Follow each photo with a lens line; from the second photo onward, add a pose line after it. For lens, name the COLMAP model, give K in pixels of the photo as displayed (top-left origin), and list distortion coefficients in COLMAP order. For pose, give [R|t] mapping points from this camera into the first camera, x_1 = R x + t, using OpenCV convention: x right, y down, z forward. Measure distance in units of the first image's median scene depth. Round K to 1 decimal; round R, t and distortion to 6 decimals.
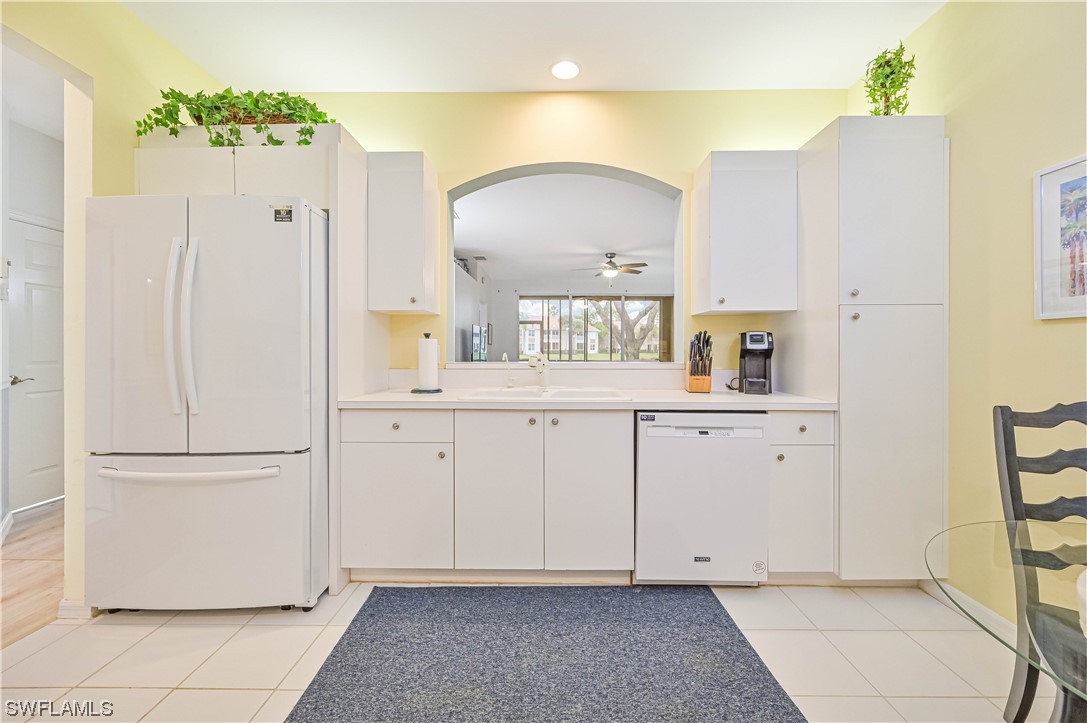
lens RADIAL K [[433.4, 0, 549.0], [0, 433.4, 346.3], [0, 0, 1]] dist [0.001162, 0.000089]
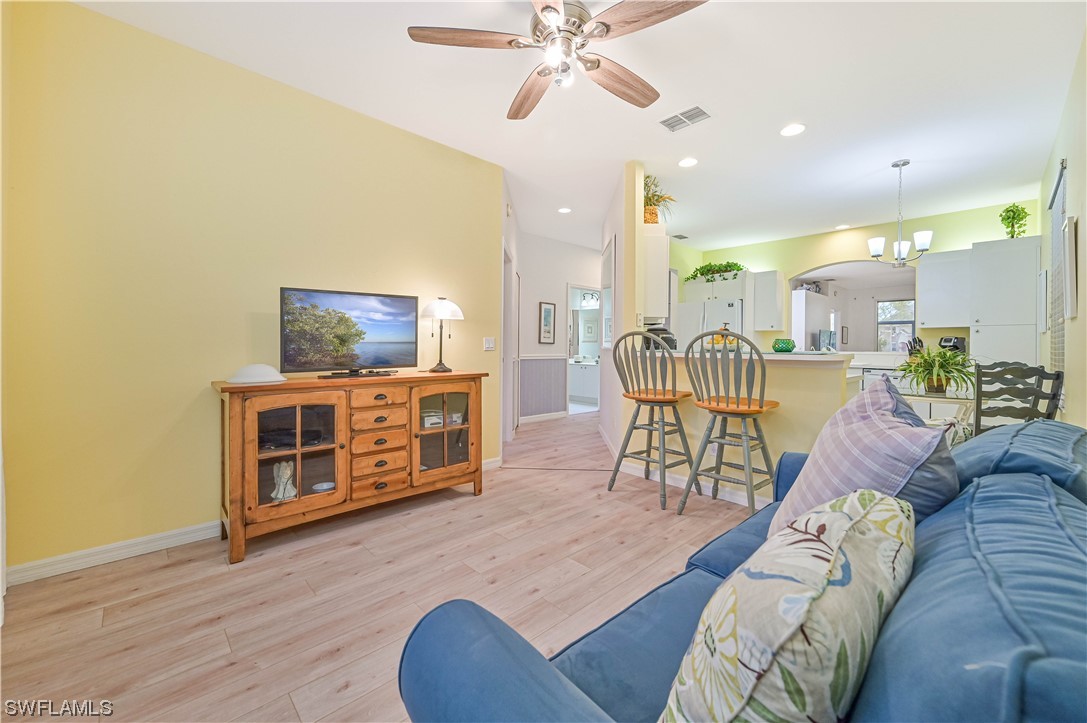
lens RADIAL K [[433.4, 0, 549.0], [0, 433.4, 346.3], [0, 0, 1]] dist [0.001162, 0.000089]
pose [[0.699885, 0.005529, -0.714234, 0.718057], [-0.005342, 0.999983, 0.002506, 0.018233], [0.714235, 0.002062, 0.699903, -2.100129]]
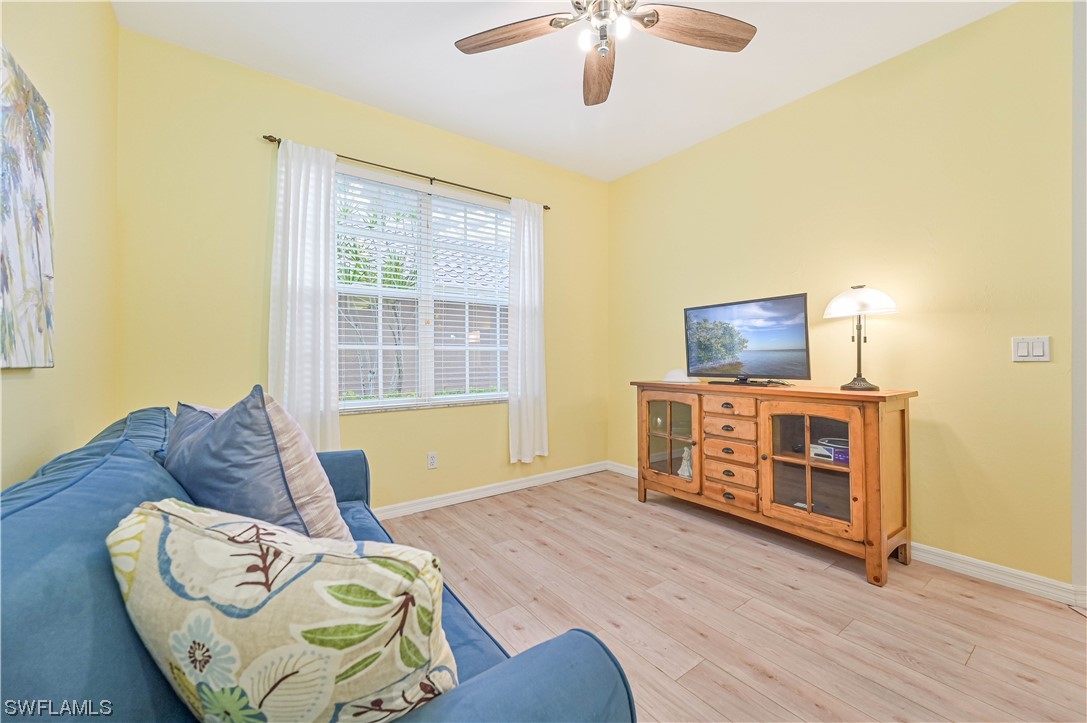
lens RADIAL K [[433.5, 0, 544.2], [0, 433.5, 353.7], [0, 0, 1]] dist [-0.000550, -0.000107]
pose [[-0.806014, -0.000158, -0.591896, 0.640912], [0.004407, 0.999971, -0.006268, 0.027096], [0.591880, -0.007661, -0.805990, -0.860732]]
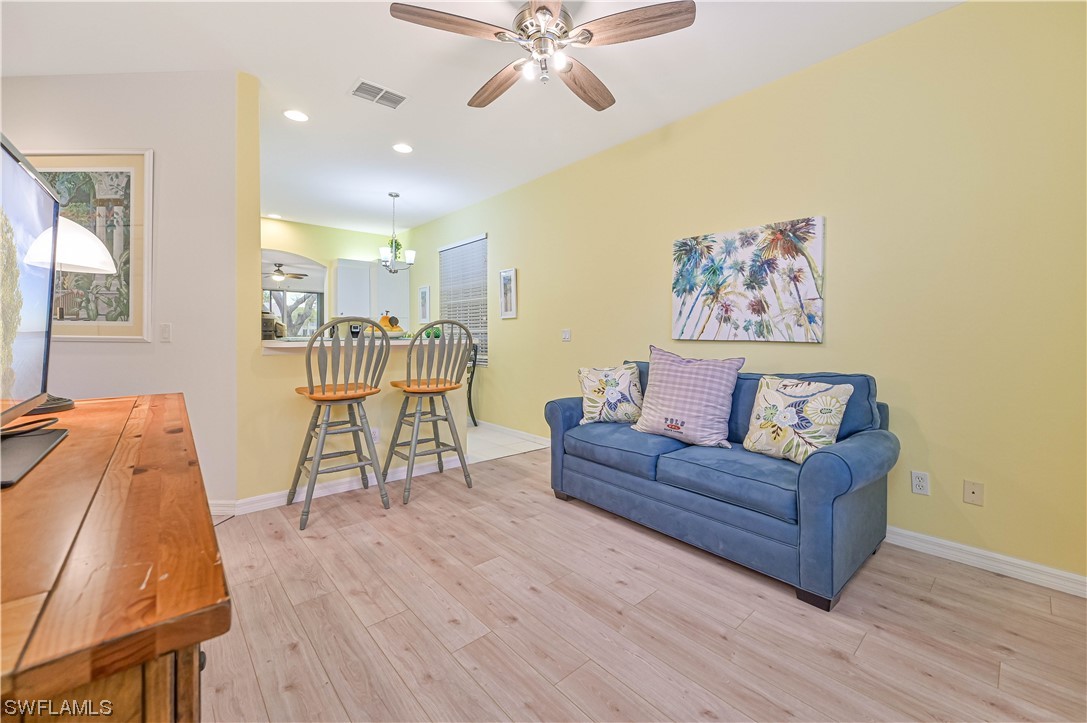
lens RADIAL K [[433.4, 0, 549.0], [0, 433.4, 346.3], [0, 0, 1]] dist [0.001162, 0.000089]
pose [[0.738788, -0.021147, 0.673606, -0.548173], [-0.001264, 0.999462, 0.032764, 0.012350], [-0.673936, -0.025057, 0.738364, -2.141010]]
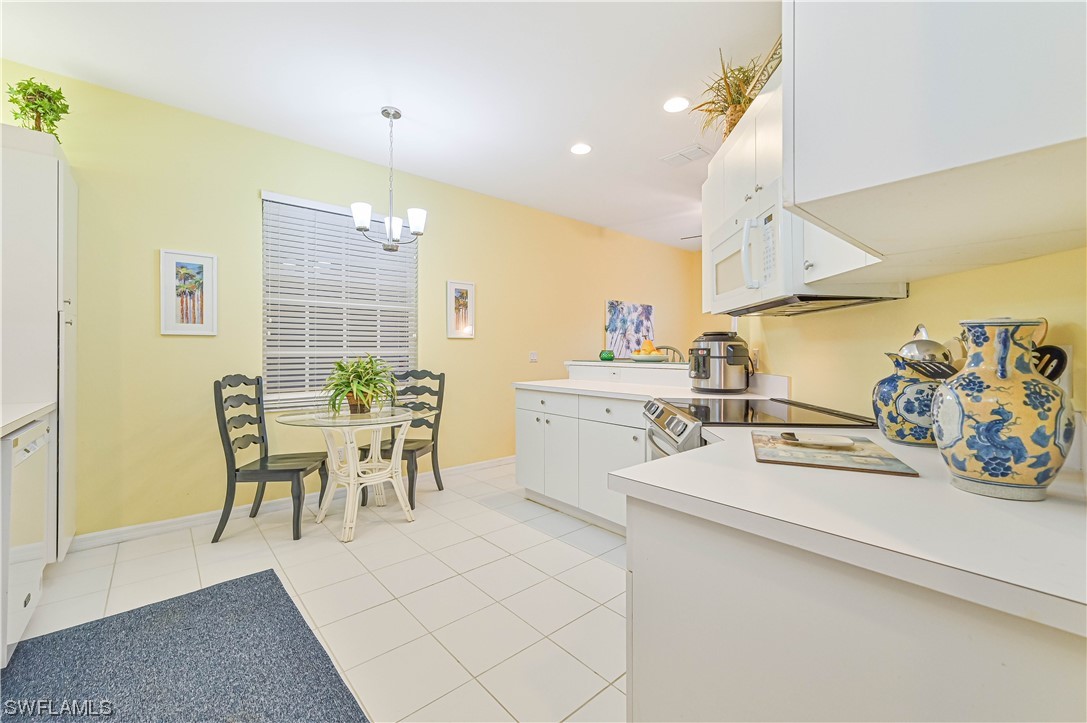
lens RADIAL K [[433.5, 0, 544.2], [0, 433.5, 353.7], [0, 0, 1]] dist [-0.000550, -0.000107]
pose [[-0.658378, 0.005906, 0.752664, -0.874302], [0.003021, 0.999982, -0.005204, 0.020794], [-0.752681, -0.001153, -0.658384, 0.744006]]
